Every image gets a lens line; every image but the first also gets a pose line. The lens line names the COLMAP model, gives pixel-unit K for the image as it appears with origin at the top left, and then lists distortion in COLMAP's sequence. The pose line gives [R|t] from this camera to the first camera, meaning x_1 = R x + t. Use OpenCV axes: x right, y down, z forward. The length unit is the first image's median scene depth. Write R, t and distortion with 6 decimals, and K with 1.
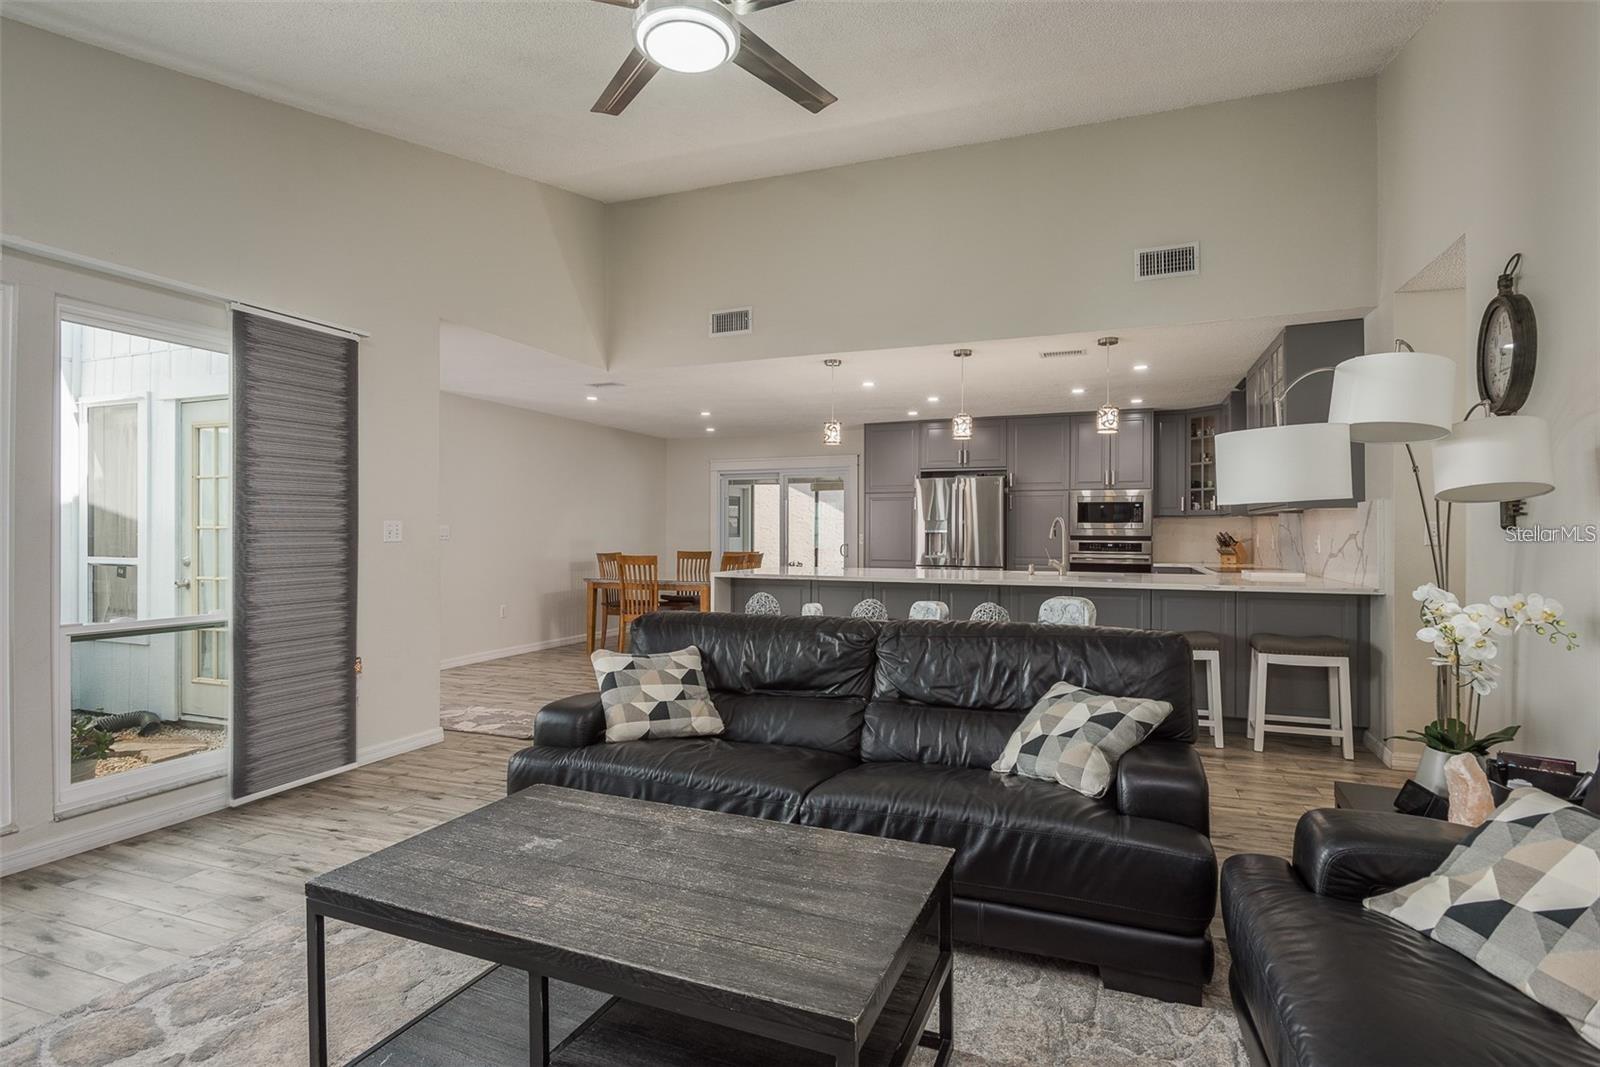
lens RADIAL K [[809.3, 0, 800.0], [0, 809.3, 533.5], [0, 0, 1]] dist [-0.003615, -0.001060]
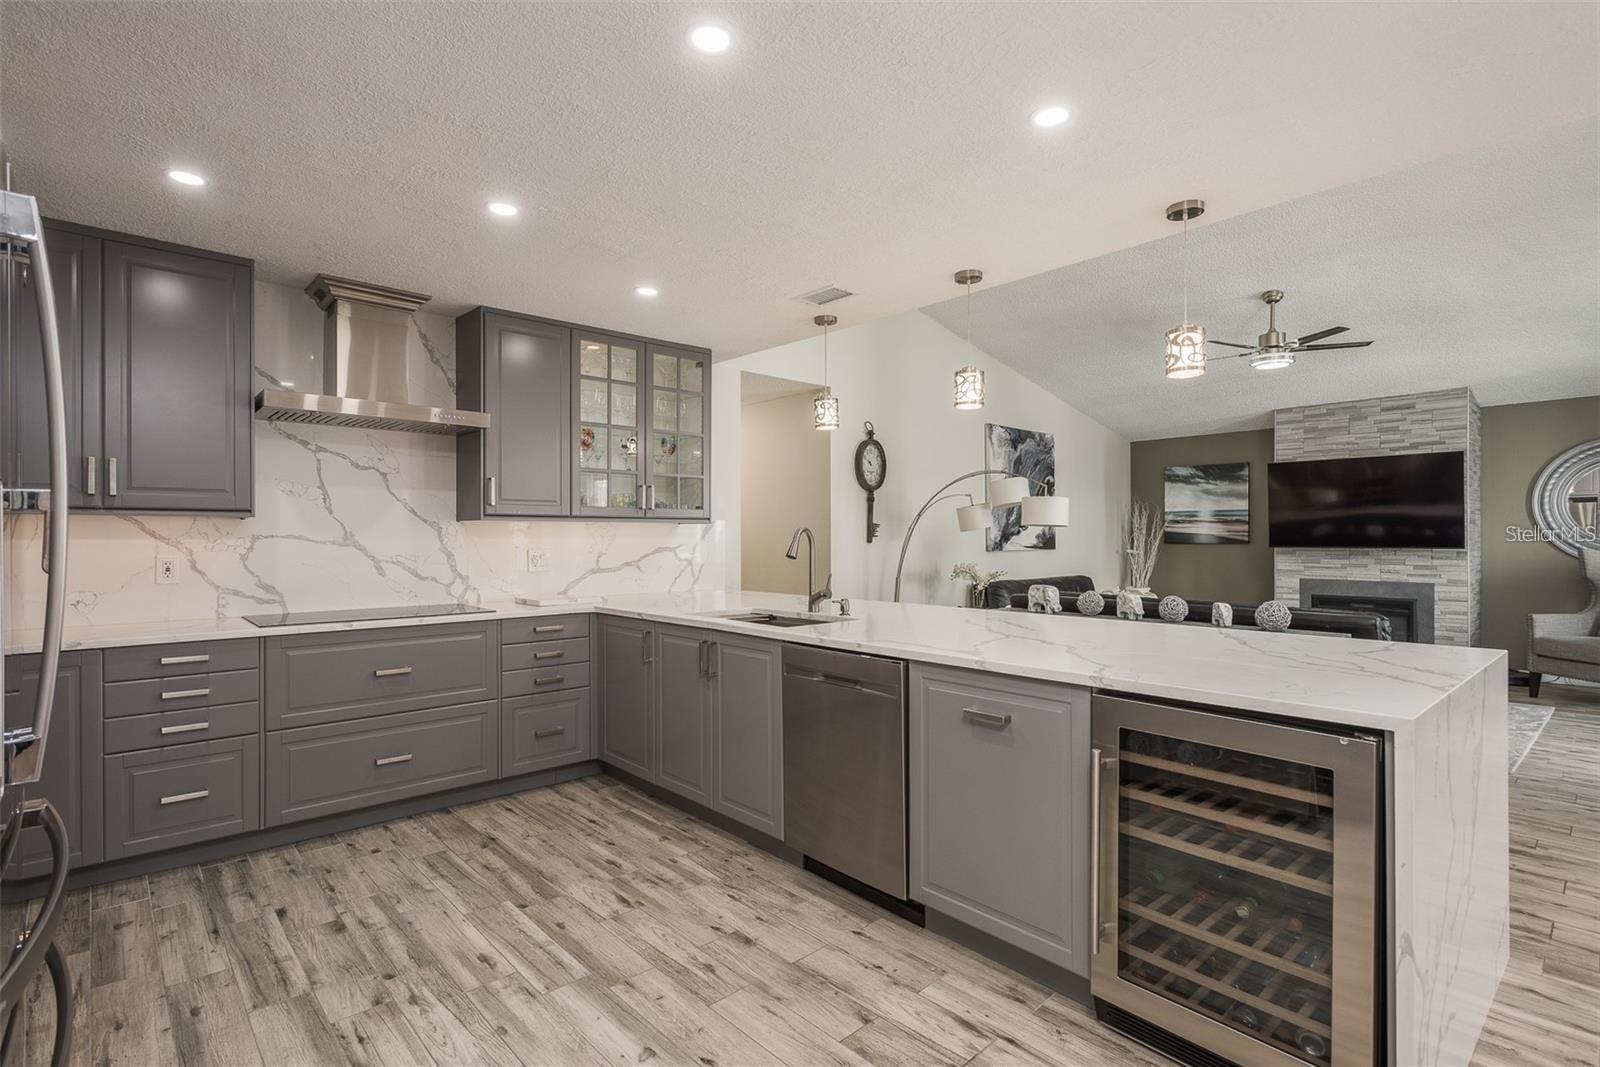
lens RADIAL K [[770.0, 0, 801.5], [0, 770.0, 536.3], [0, 0, 1]] dist [0.006608, -0.001701]
pose [[-0.892174, -0.000409, 0.451692, 0.027103], [0.000357, 0.999999, 0.001610, -0.009069], [-0.451693, 0.001598, -0.892172, 1.102257]]
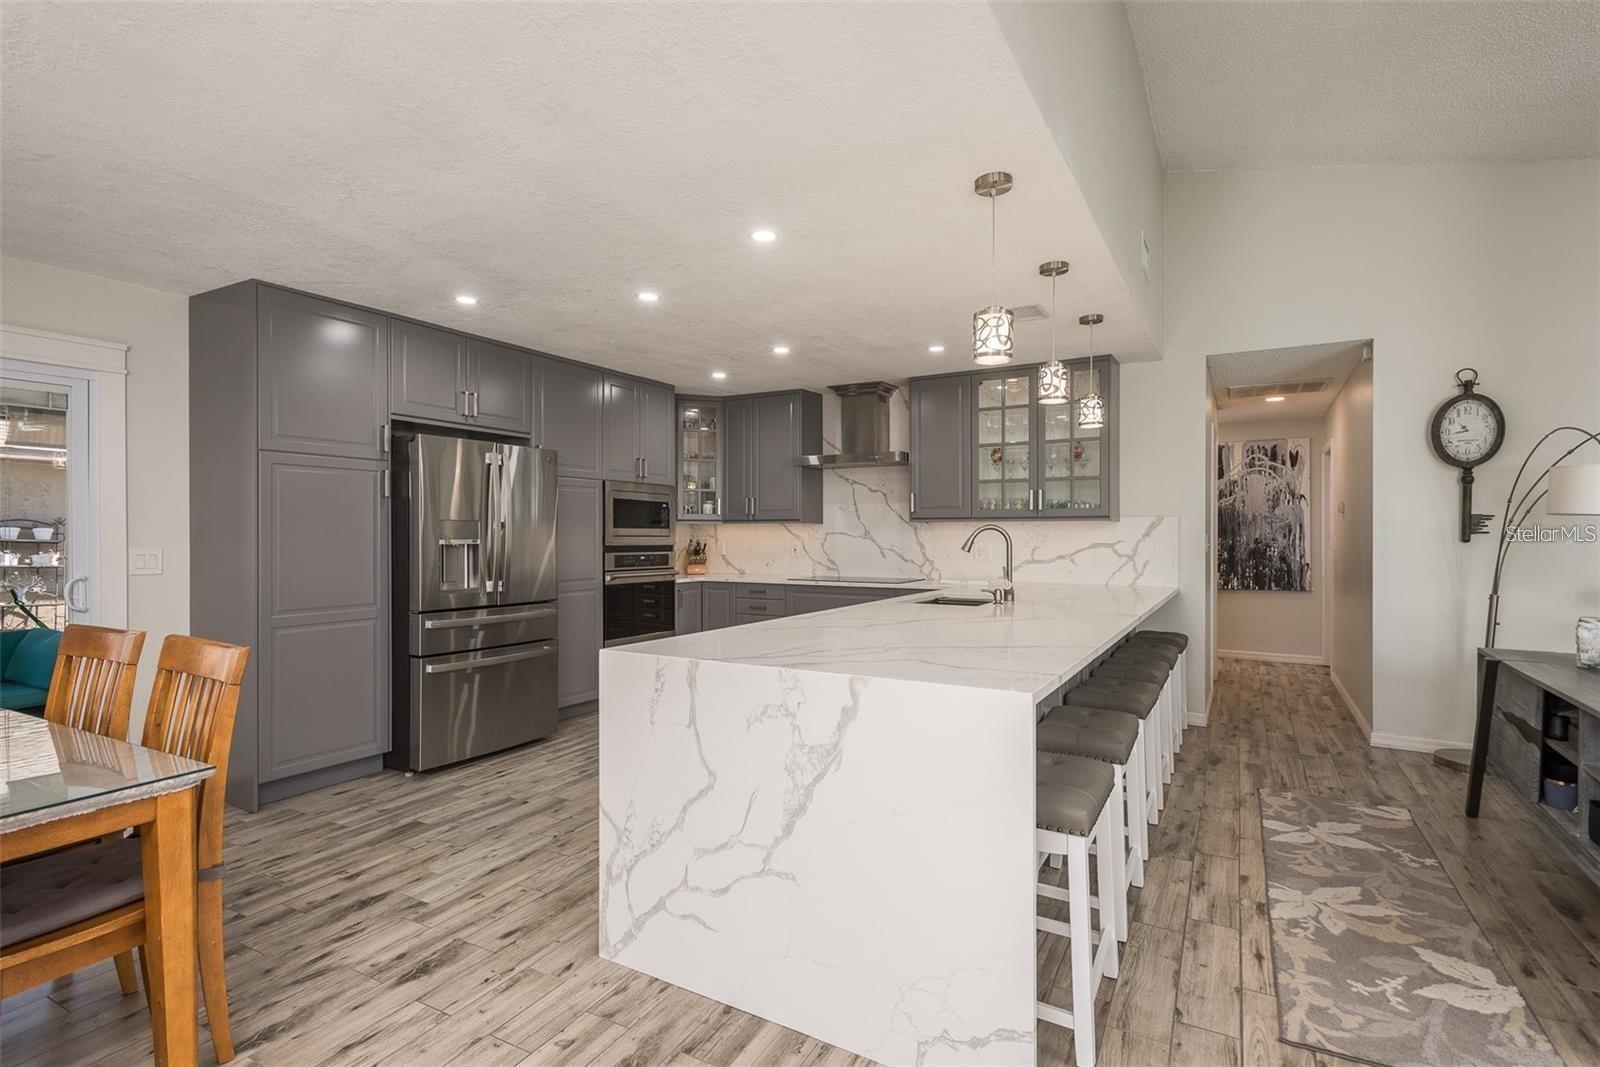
lens RADIAL K [[769.3, 0, 803.4], [0, 769.3, 532.1], [0, 0, 1]] dist [0.006545, -0.000484]
pose [[0.153039, 0.000014, 0.988220, -0.297907], [0.001961, 0.999998, -0.000318, -0.009305], [-0.988218, 0.001986, 0.153038, 0.750712]]
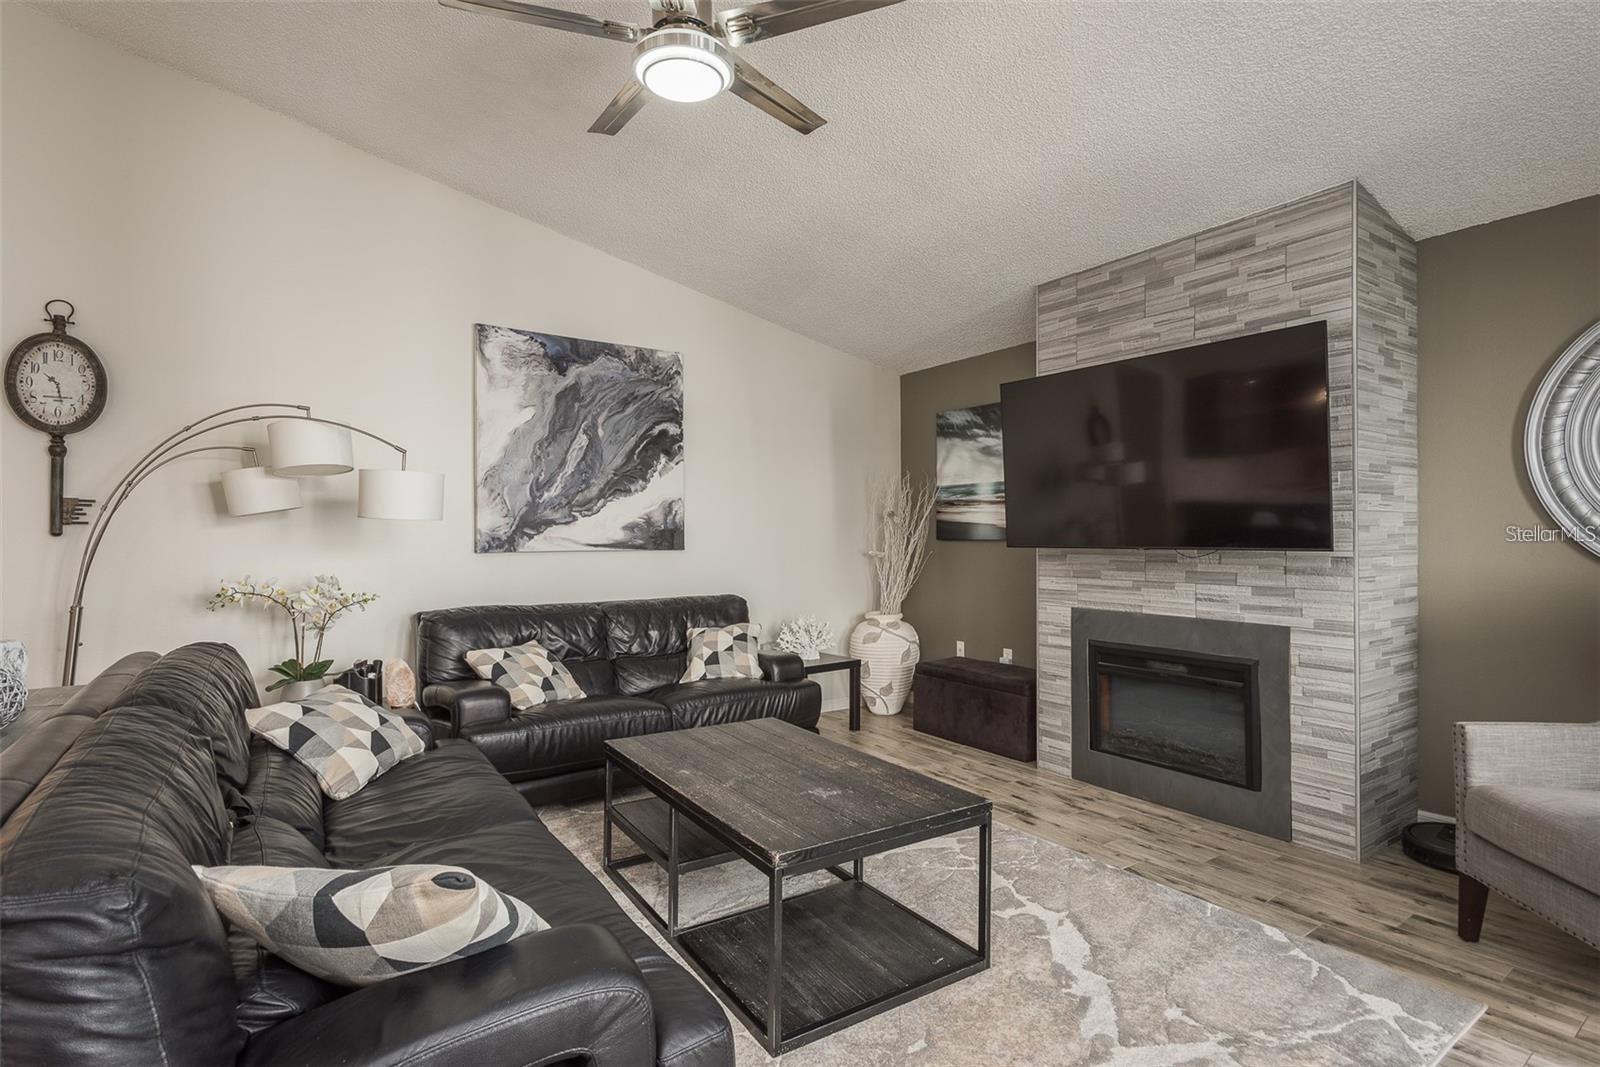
lens RADIAL K [[786.8, 0, 800.0], [0, 786.8, 533.5], [0, 0, 1]] dist [-0.001307, -0.001824]
pose [[-0.822000, 0.000286, 0.569487, -0.234571], [0.000504, 1.000000, 0.000225, -0.002433], [-0.569487, 0.000471, -0.822000, 0.483398]]
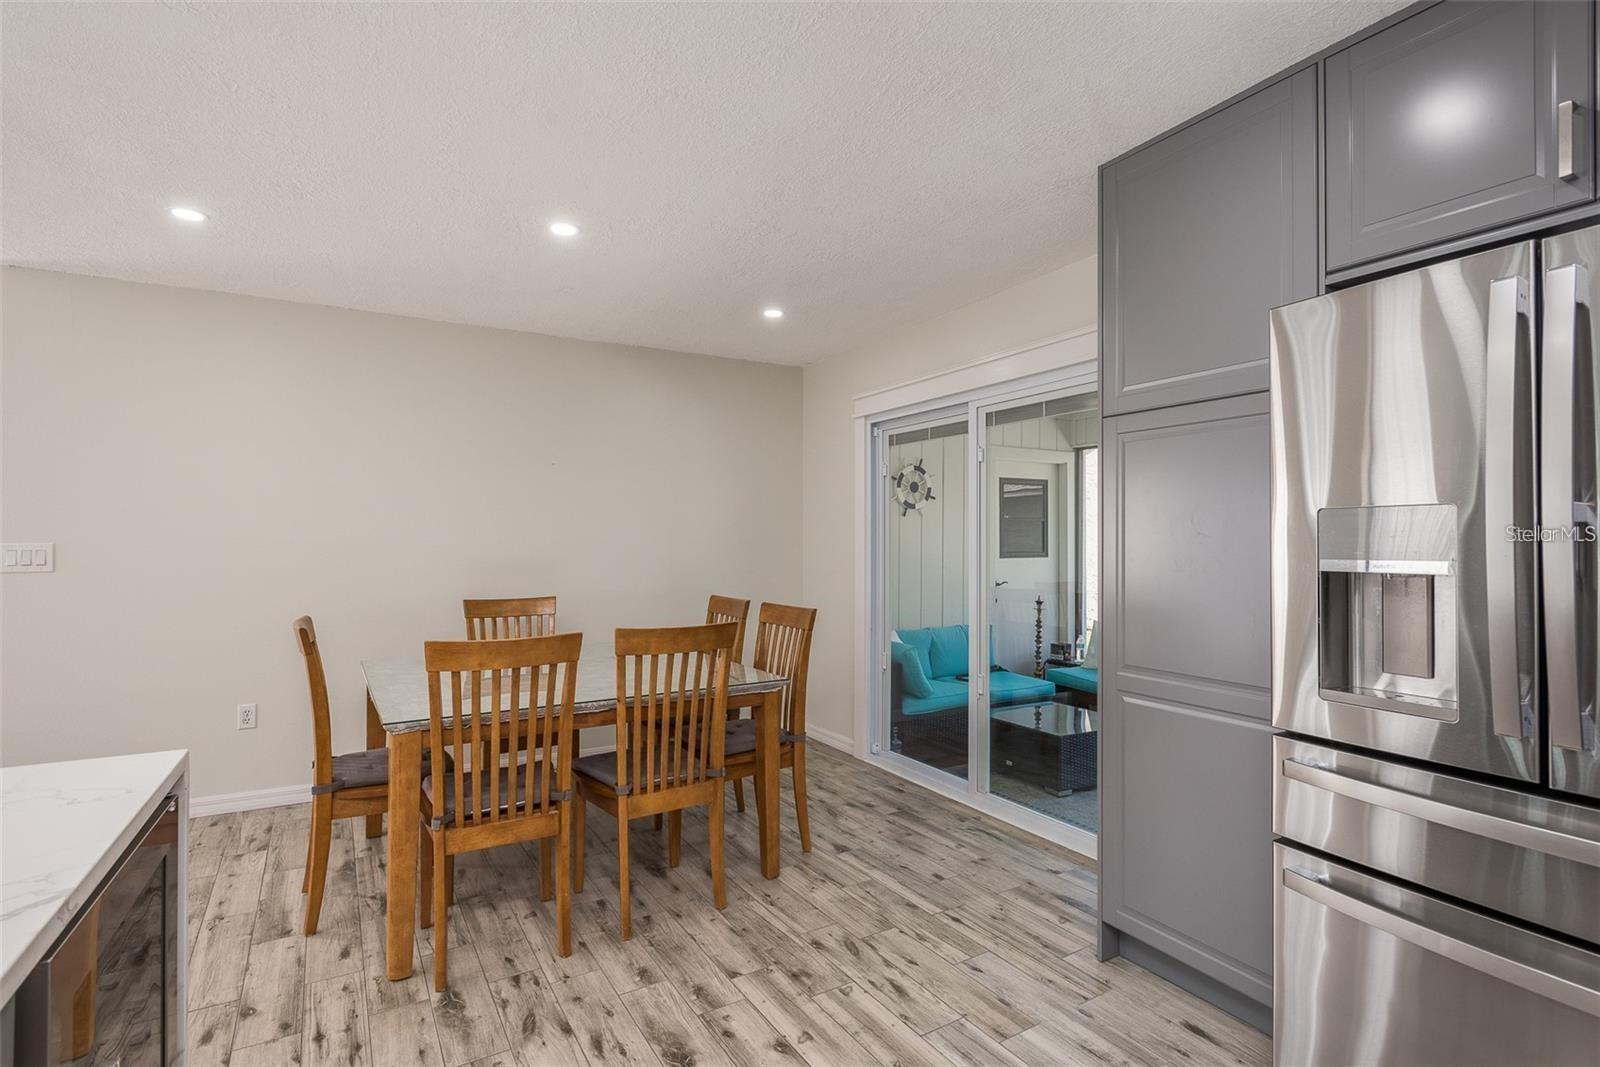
lens RADIAL K [[770.6, 0, 794.1], [0, 770.6, 532.7], [0, 0, 1]] dist [-0.000171, -0.000250]
pose [[0.778065, -0.006742, -0.628147, 0.182940], [-0.001134, 0.999926, -0.012138, -0.008810], [0.628183, 0.010156, 0.778000, 0.824930]]
